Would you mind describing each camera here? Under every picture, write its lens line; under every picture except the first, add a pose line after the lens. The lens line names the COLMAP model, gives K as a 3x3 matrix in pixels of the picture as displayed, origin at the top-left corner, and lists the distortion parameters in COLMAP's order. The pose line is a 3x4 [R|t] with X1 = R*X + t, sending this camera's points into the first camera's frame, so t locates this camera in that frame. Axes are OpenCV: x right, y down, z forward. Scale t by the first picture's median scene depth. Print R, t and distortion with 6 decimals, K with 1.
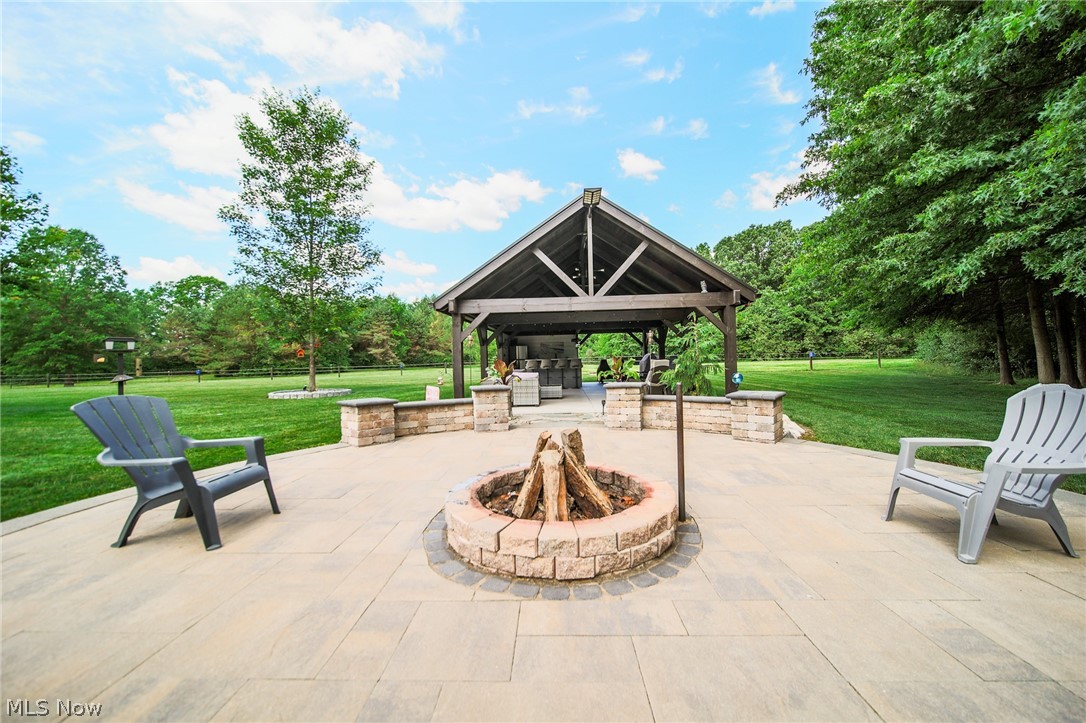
lens RADIAL K [[407.6, 0, 543.5], [0, 407.6, 353.7], [0, 0, 1]] dist [0.001060, 0.000074]
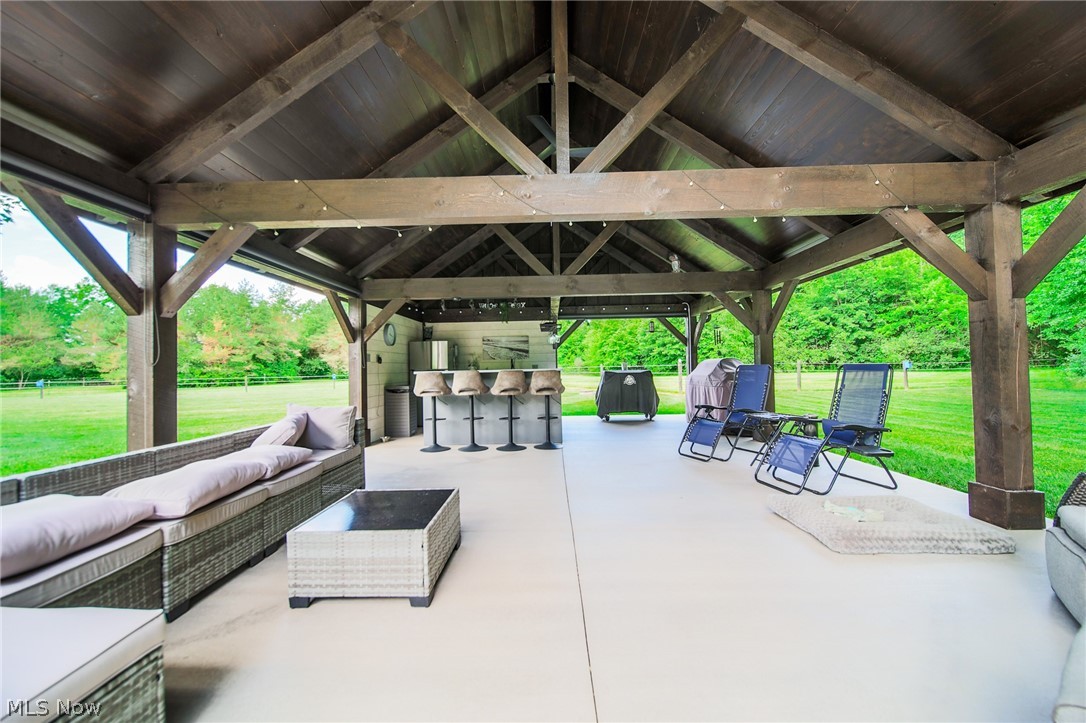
lens RADIAL K [[407.6, 0, 543.5], [0, 407.6, 353.7], [0, 0, 1]] dist [0.001060, 0.000074]
pose [[0.999552, 0.006741, 0.029160, 0.018974], [-0.006054, 0.999704, -0.023570, 0.001684], [-0.029310, 0.023383, 0.999297, 0.176695]]
